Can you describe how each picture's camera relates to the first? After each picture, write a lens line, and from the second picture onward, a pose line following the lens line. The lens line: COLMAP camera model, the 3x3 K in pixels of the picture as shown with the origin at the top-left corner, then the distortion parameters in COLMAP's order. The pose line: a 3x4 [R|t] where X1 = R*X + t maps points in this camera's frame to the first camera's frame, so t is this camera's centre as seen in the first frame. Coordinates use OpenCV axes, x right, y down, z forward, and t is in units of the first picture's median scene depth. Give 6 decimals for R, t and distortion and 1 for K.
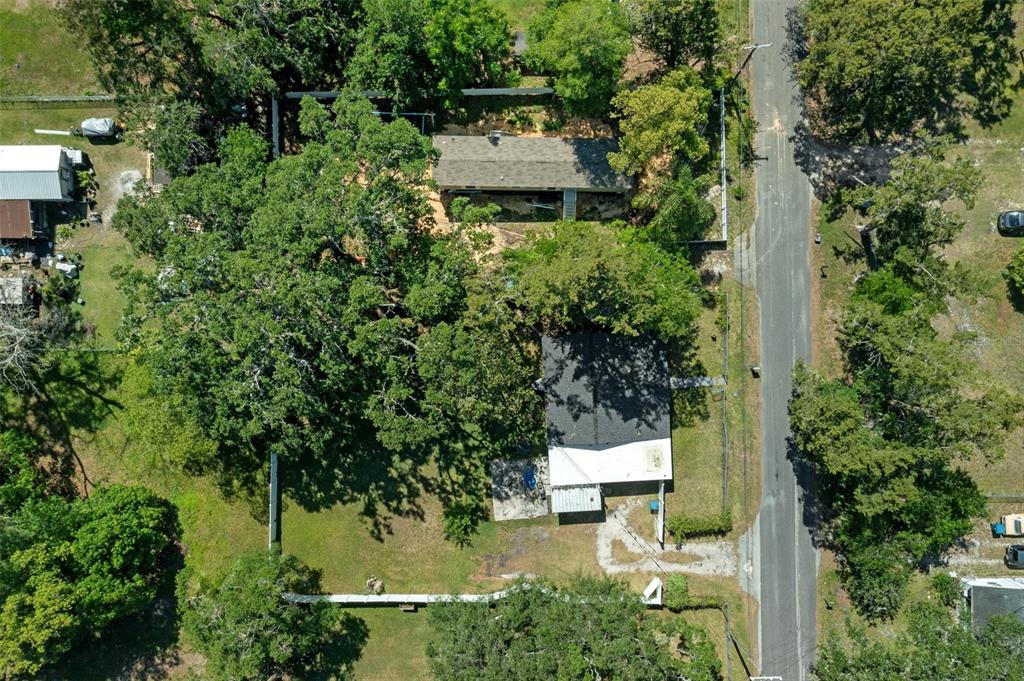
lens RADIAL K [[803.0, 0, 512.0], [0, 803.0, 340.5], [0, 0, 1]] dist [-0.003351, 0.009001]
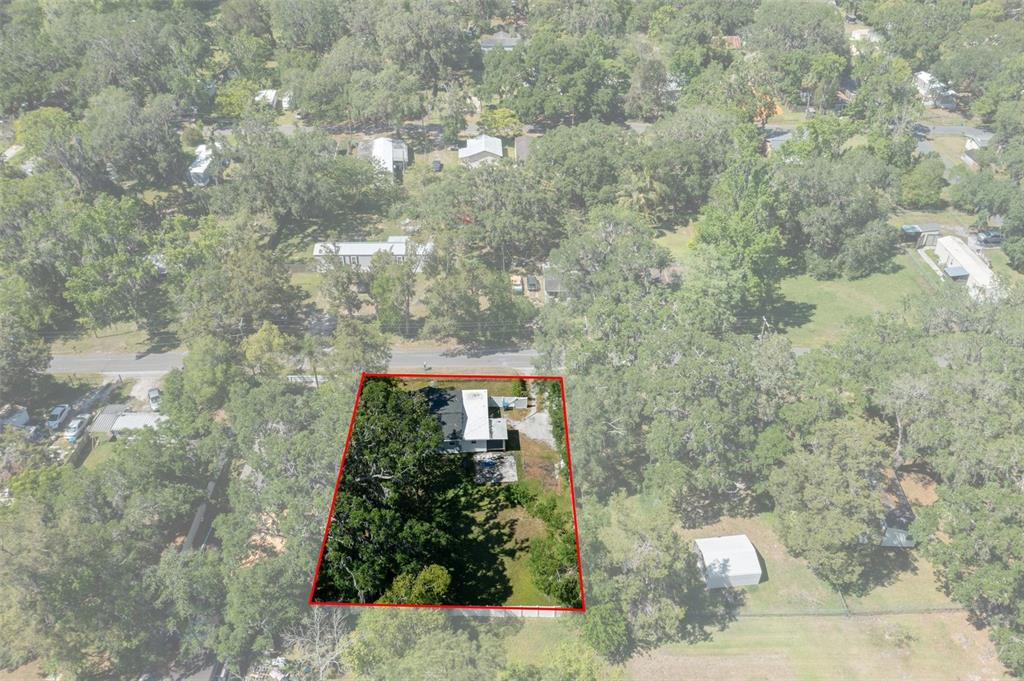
lens RADIAL K [[803.0, 0, 512.0], [0, 803.0, 340.5], [0, 0, 1]] dist [-0.003351, 0.009001]
pose [[0.000519, -0.563691, 0.825985, -1.049109], [0.999994, 0.003068, 0.001466, 0.212370], [-0.003361, 0.825980, 0.563690, -0.001034]]
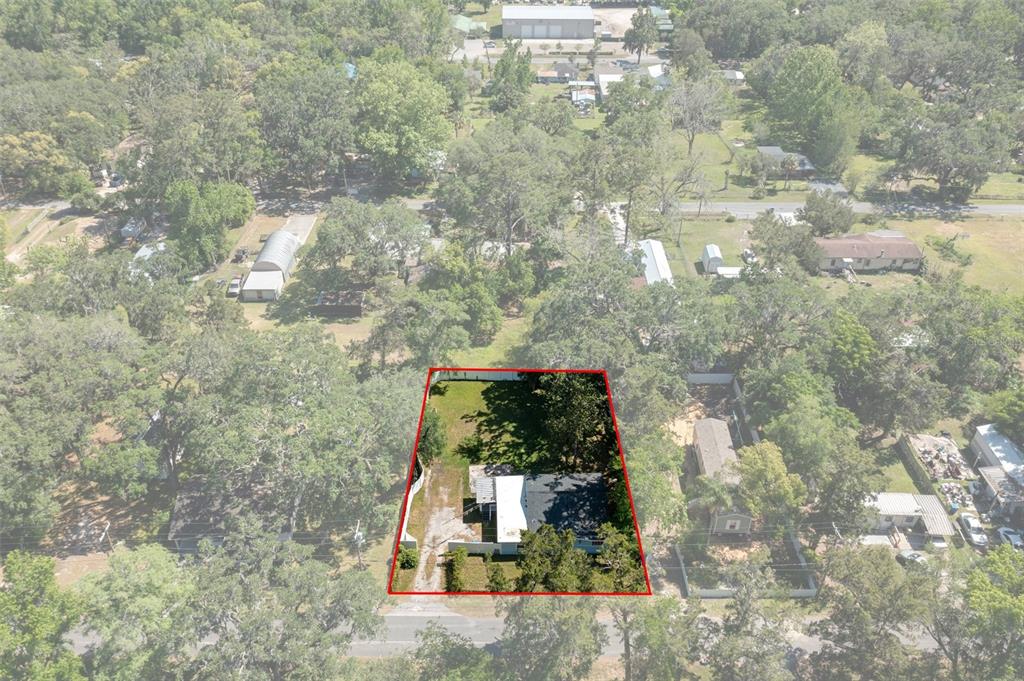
lens RADIAL K [[812.6, 0, 512.0], [0, 812.6, 340.5], [0, 0, 1]] dist [0.050989, 0.001034]
pose [[-0.023421, 0.546345, -0.837232, 1.071629], [-0.999715, -0.016762, 0.017028, 0.128583], [-0.004730, 0.837392, 0.546582, 0.016839]]
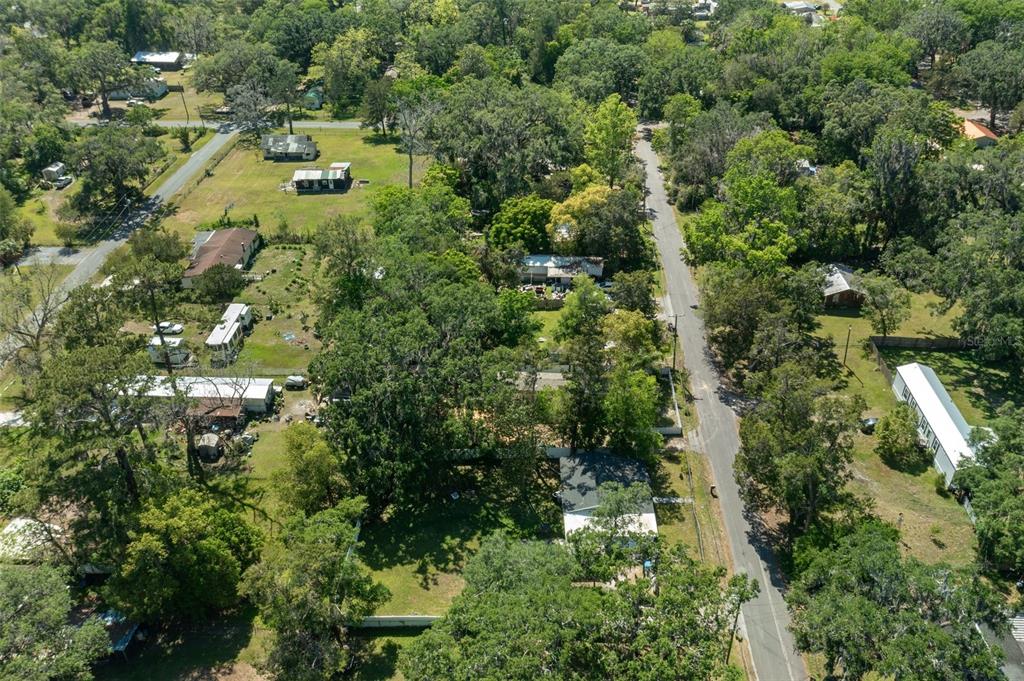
lens RADIAL K [[803.0, 0, 512.0], [0, 803.0, 340.5], [0, 0, 1]] dist [-0.003351, 0.009001]
pose [[0.998163, 0.023050, -0.056030, 0.025977], [-0.059264, 0.563646, -0.823888, 1.043822], [0.012591, 0.825695, 0.563976, -0.005046]]
